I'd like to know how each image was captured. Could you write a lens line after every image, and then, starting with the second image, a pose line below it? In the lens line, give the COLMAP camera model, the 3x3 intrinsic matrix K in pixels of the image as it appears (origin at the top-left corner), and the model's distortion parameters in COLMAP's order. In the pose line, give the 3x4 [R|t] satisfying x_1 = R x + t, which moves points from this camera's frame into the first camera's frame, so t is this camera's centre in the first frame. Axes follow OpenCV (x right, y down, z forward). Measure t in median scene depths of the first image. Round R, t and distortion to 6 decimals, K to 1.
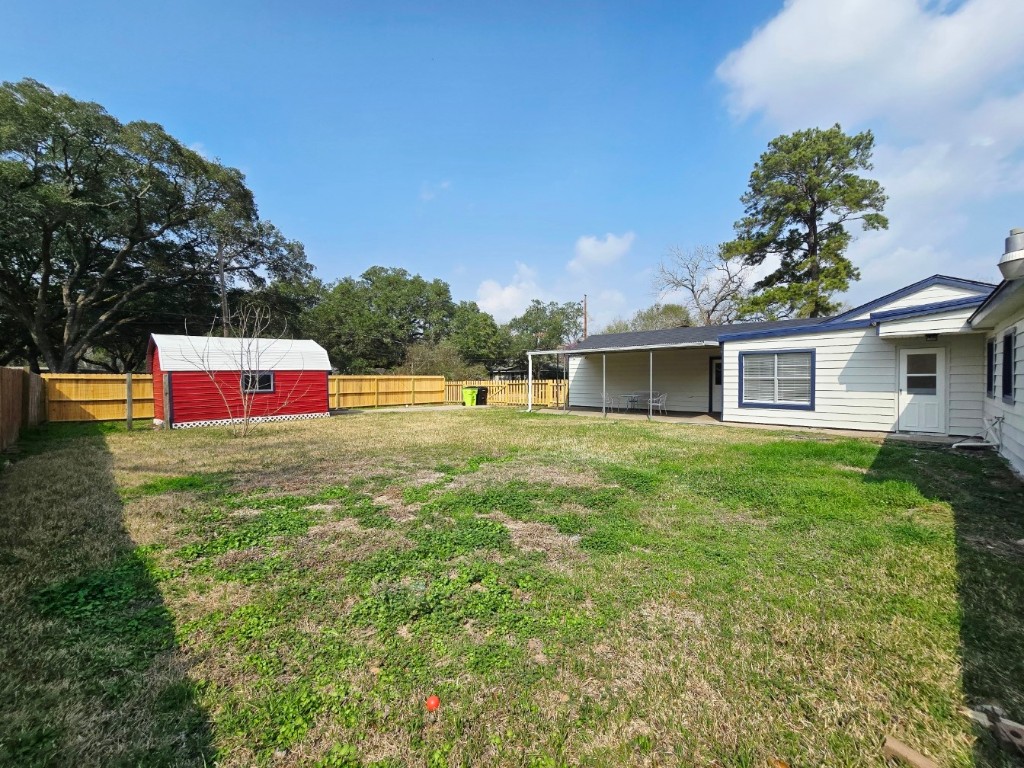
lens RADIAL K [[422.6, 0, 512.0], [0, 422.6, 384.0], [0, 0, 1]] dist [0.001133, 0.000186]
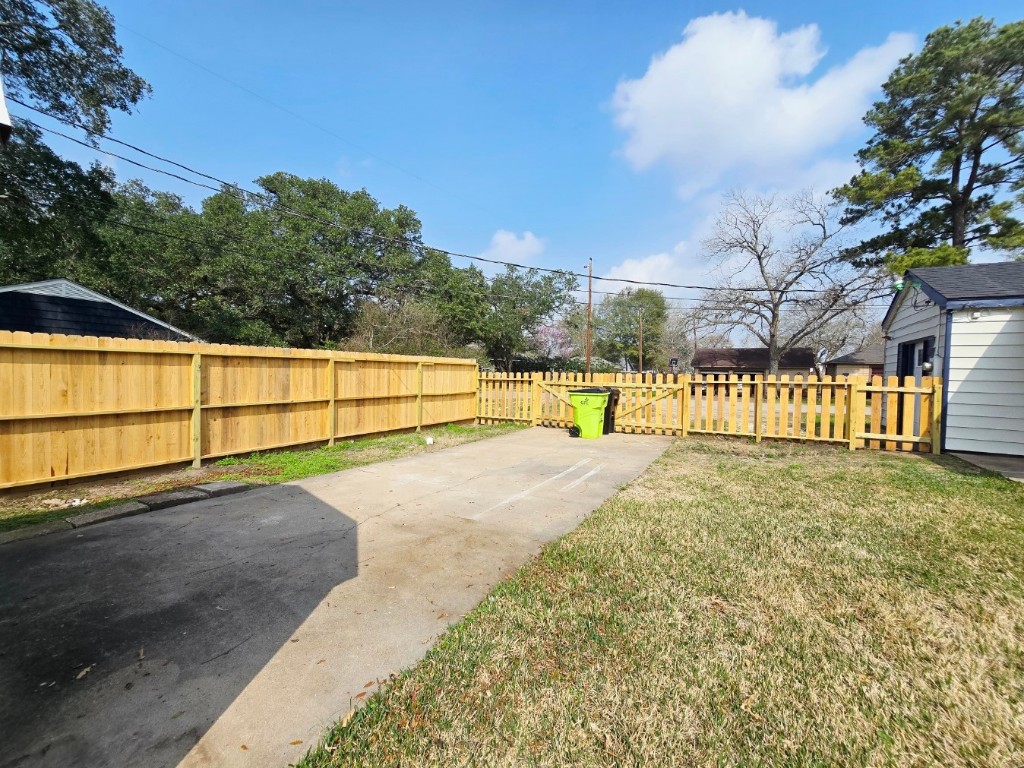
lens RADIAL K [[422.6, 0, 512.0], [0, 422.6, 384.0], [0, 0, 1]] dist [0.001133, 0.000186]
pose [[0.974102, 0.016381, 0.225516, -0.245863], [-0.021014, 0.999614, 0.018157, -0.002127], [-0.225131, -0.022426, 0.974070, 0.608945]]
